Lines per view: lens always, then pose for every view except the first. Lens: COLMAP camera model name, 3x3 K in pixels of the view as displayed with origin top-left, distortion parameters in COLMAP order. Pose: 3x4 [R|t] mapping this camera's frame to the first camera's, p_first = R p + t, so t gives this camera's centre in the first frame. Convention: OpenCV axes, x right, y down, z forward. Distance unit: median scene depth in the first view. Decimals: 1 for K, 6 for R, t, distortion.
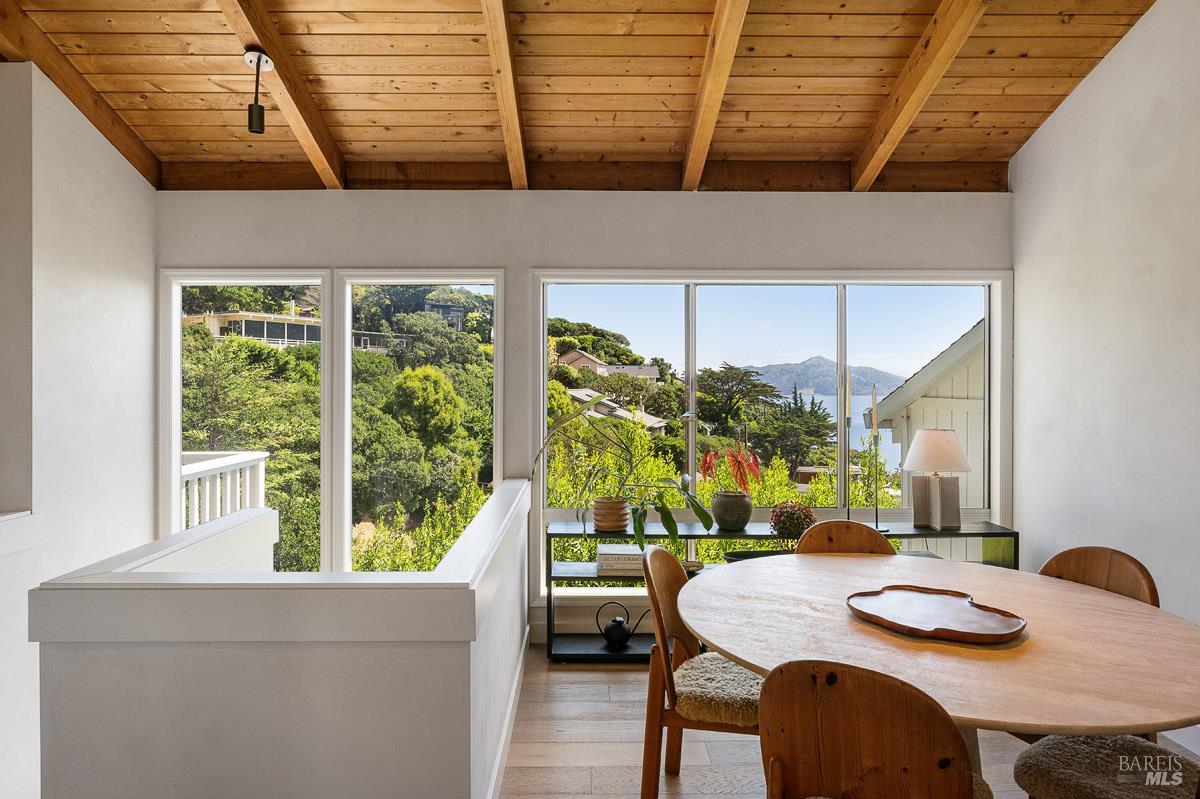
lens RADIAL K [[737.2, 0, 596.5], [0, 737.2, 382.7], [0, 0, 1]] dist [0.004771, -0.004995]
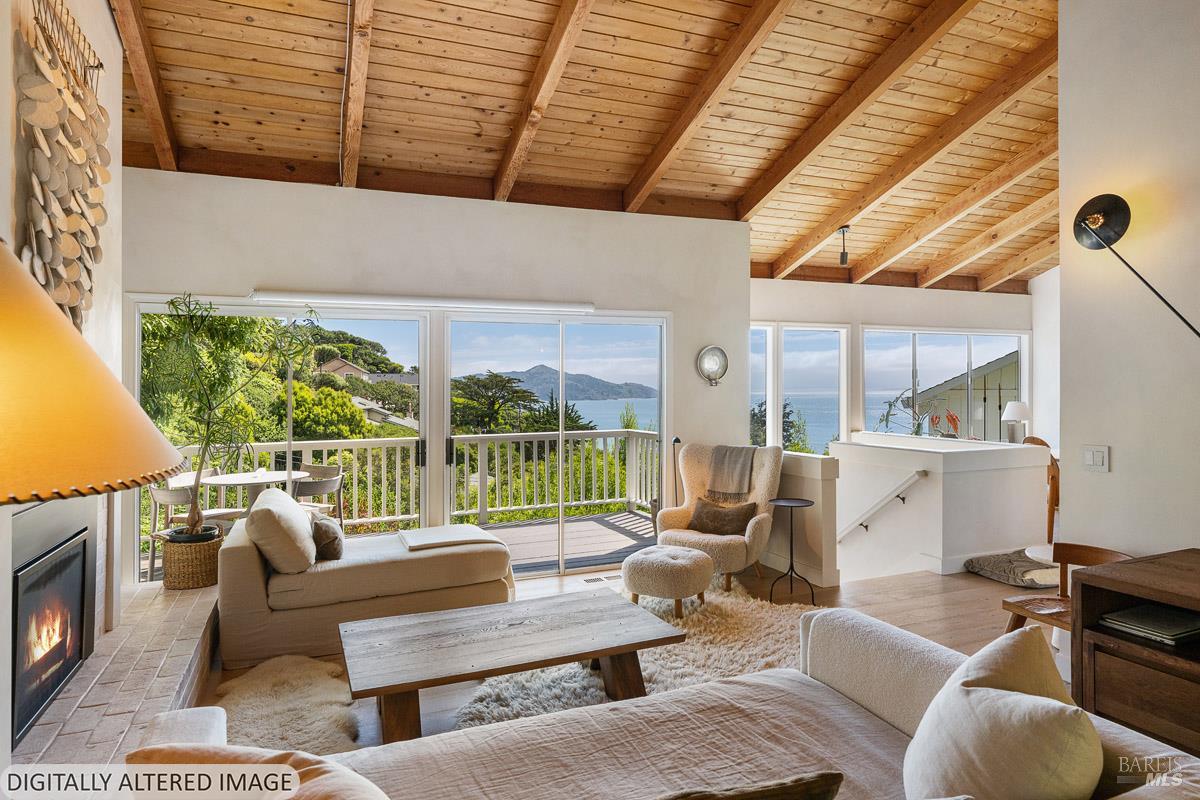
lens RADIAL K [[704.0, 0, 599.8], [0, 704.0, 379.9], [0, 0, 1]] dist [0.004091, -0.007053]
pose [[0.927606, -0.004856, 0.373528, -0.108147], [0.010133, 0.999875, -0.012167, 0.000663], [-0.373422, 0.015071, 0.927539, -0.035752]]
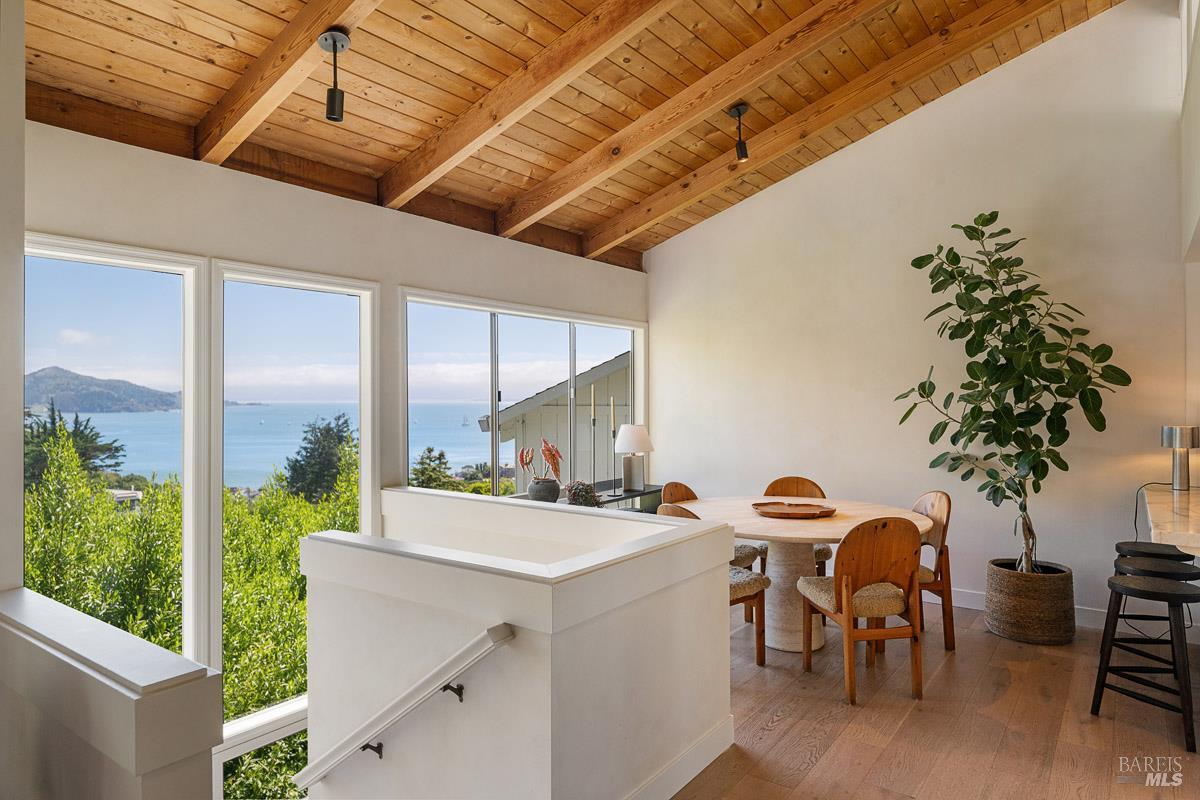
lens RADIAL K [[737.2, 0, 597.9], [0, 737.2, 385.0], [0, 0, 1]] dist [0.004771, -0.004995]
pose [[0.596320, 0.010248, 0.802681, -0.057375], [0.003205, 0.999880, -0.015147, 0.000284], [-0.802740, 0.011606, 0.596216, 0.011278]]
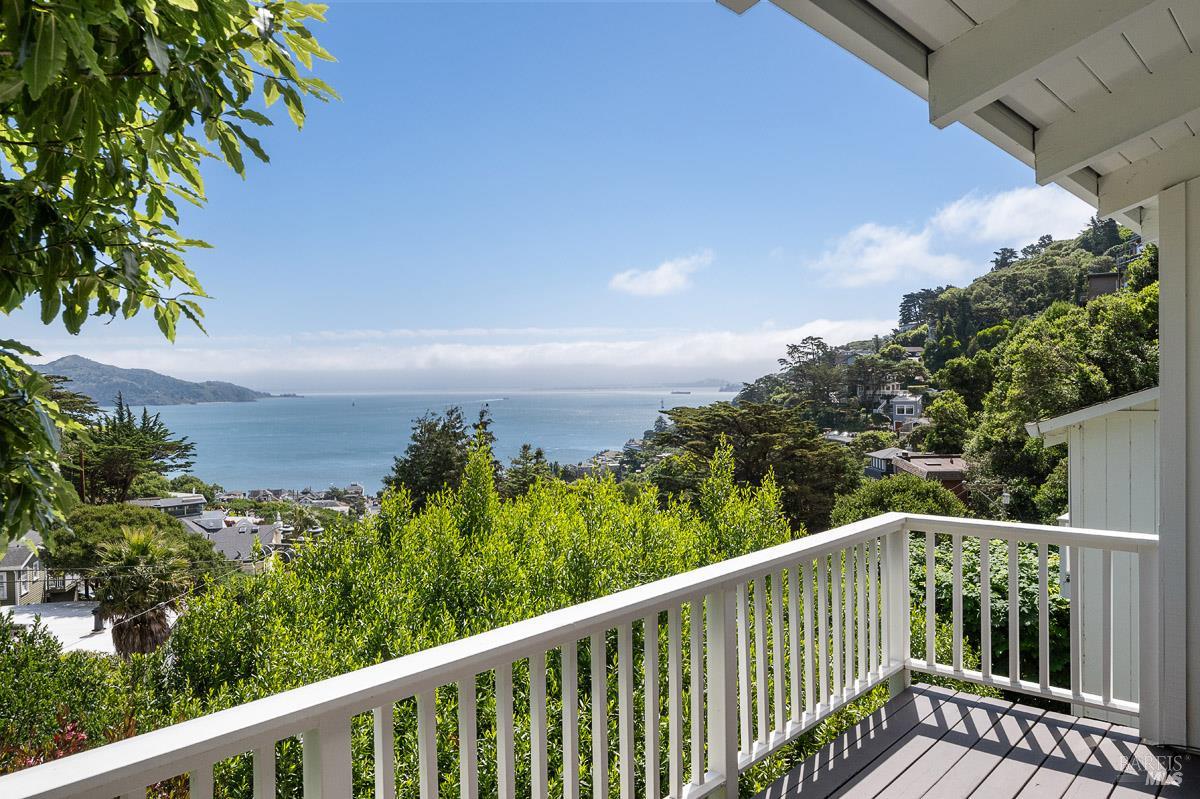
lens RADIAL K [[874.7, 0, 599.2], [0, 874.7, 403.4], [0, 0, 1]] dist [-0.011662, 0.012318]
pose [[0.663191, -0.024106, 0.748062, -0.129181], [0.011056, 0.999688, 0.022413, -0.003376], [-0.748369, -0.006594, 0.663250, 0.065328]]
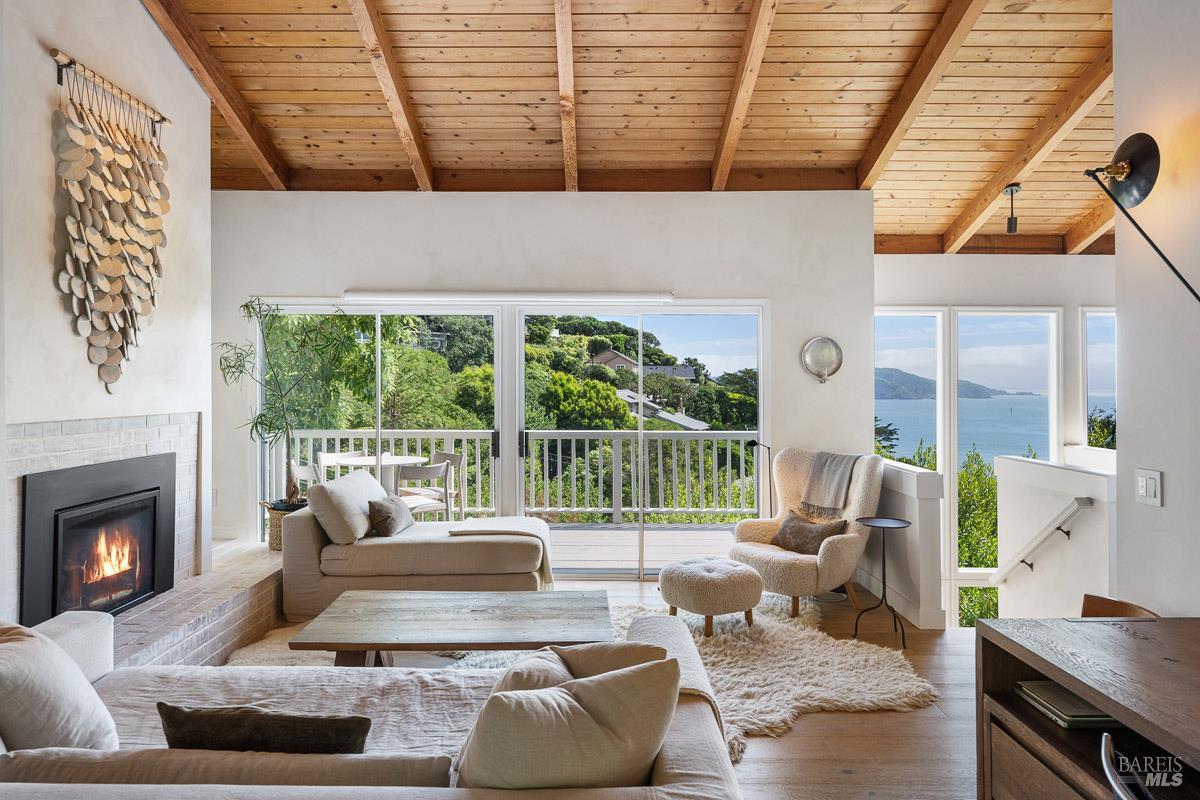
lens RADIAL K [[781.1, 0, 588.4], [0, 781.1, 375.4], [0, 0, 1]] dist [-0.003652, 0.003026]
pose [[0.999888, 0.005456, -0.013956, -0.080914], [-0.005603, 0.999929, -0.010475, 0.000676], [0.013898, 0.010552, 0.999848, -0.046134]]
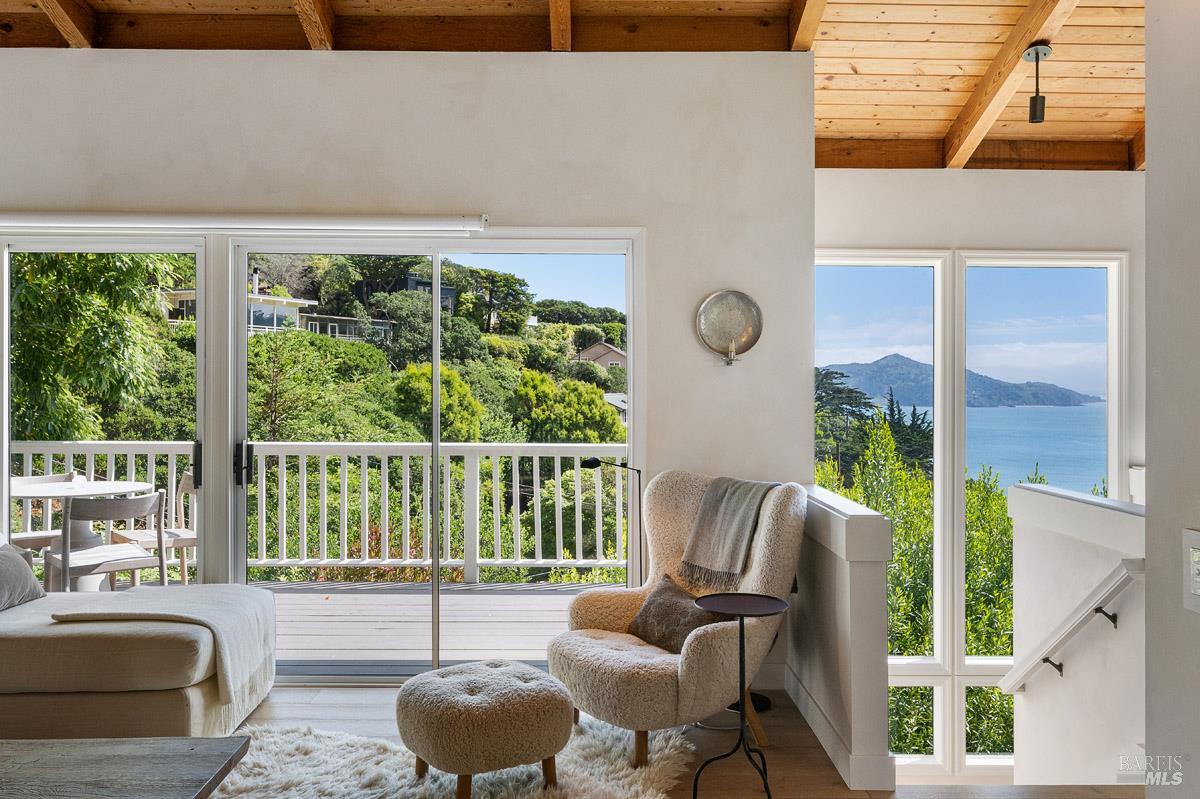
lens RADIAL K [[978.0, 0, 600.8], [0, 978.0, 377.7], [0, 0, 1]] dist [-0.003491, 0.002008]
pose [[0.999957, 0.008525, 0.003674, -0.062059], [-0.008492, 0.999924, -0.008926, 0.002251], [-0.003750, 0.008894, 0.999953, -0.021585]]
